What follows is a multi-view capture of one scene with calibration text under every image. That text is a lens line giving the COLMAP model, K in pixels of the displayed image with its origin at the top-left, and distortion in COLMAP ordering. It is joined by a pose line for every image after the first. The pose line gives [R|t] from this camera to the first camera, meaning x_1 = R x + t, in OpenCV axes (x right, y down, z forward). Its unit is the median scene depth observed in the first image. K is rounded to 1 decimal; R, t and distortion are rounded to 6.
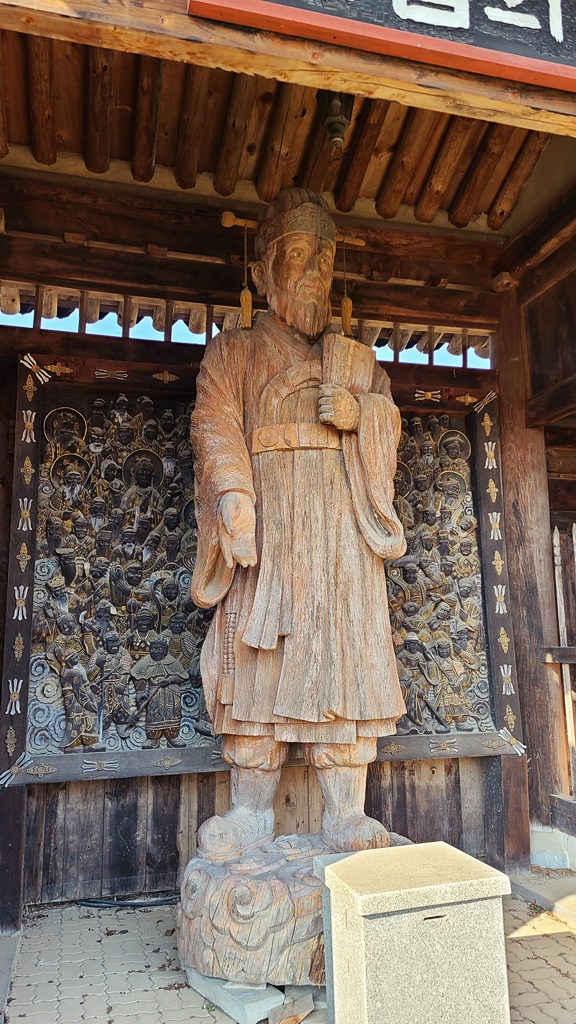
lens RADIAL K [[744.3, 0, 288.0], [0, 744.3, 512.0], [0, 0, 1]] dist [0.043114, -0.001457]
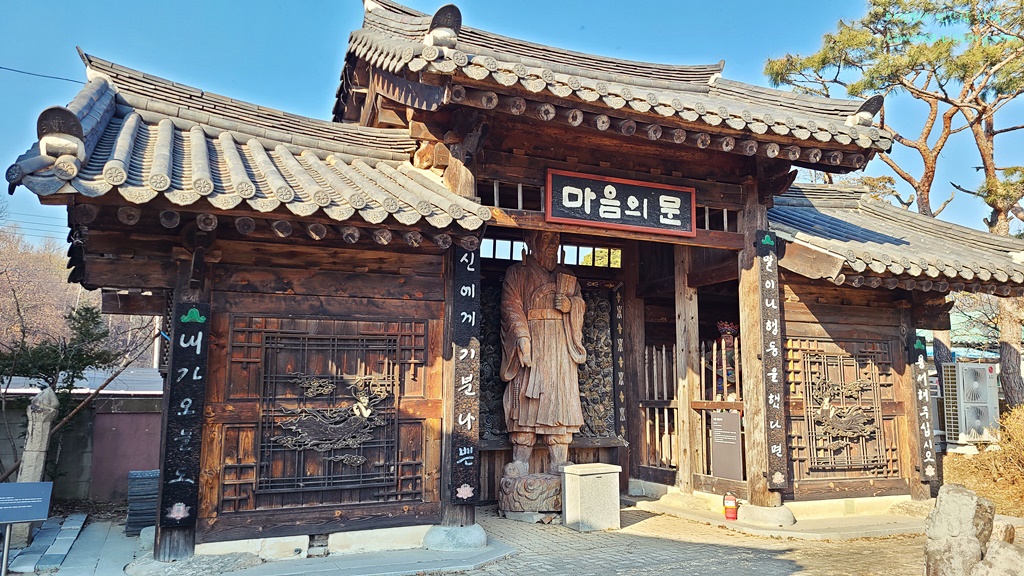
lens RADIAL K [[744.3, 0, 512.0], [0, 744.3, 288.0], [0, 0, 1]] dist [0.043114, -0.001457]
pose [[0.990149, 0.037388, 0.134932, -0.355444], [-0.040695, 0.998933, 0.021831, -0.192057], [-0.133972, -0.027107, 0.990614, -1.176268]]
